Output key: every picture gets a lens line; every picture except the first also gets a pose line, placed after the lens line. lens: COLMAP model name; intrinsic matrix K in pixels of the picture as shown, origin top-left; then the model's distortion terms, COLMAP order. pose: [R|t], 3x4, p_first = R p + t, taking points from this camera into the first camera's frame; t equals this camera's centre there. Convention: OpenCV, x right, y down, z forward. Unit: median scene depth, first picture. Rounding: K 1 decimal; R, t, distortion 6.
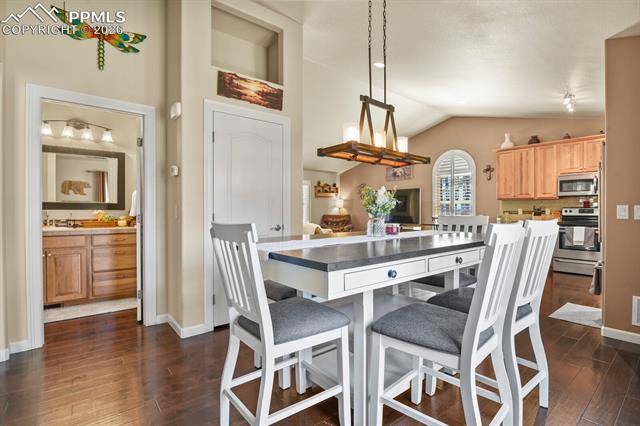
lens RADIAL K [[308.8, 0, 320.6], [0, 308.8, 211.0], [0, 0, 1]] dist [-0.013552, -0.000066]
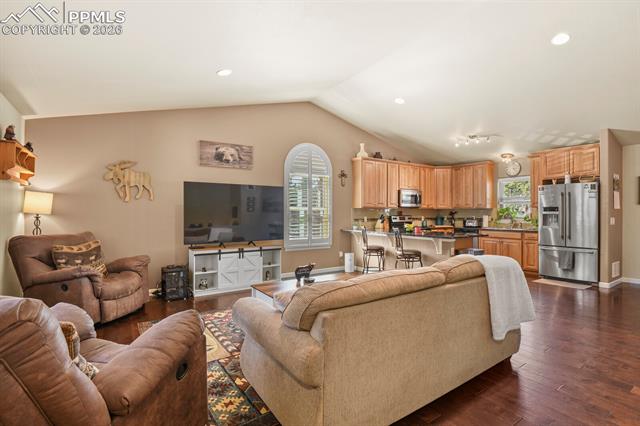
lens RADIAL K [[308.8, 0, 320.9], [0, 308.8, 213.5], [0, 0, 1]] dist [-0.013552, -0.000066]
pose [[0.076230, 0.005925, 0.997073, -0.377602], [0.008647, 0.999941, -0.006603, -0.010601], [-0.997053, 0.009125, 0.076174, 0.942213]]
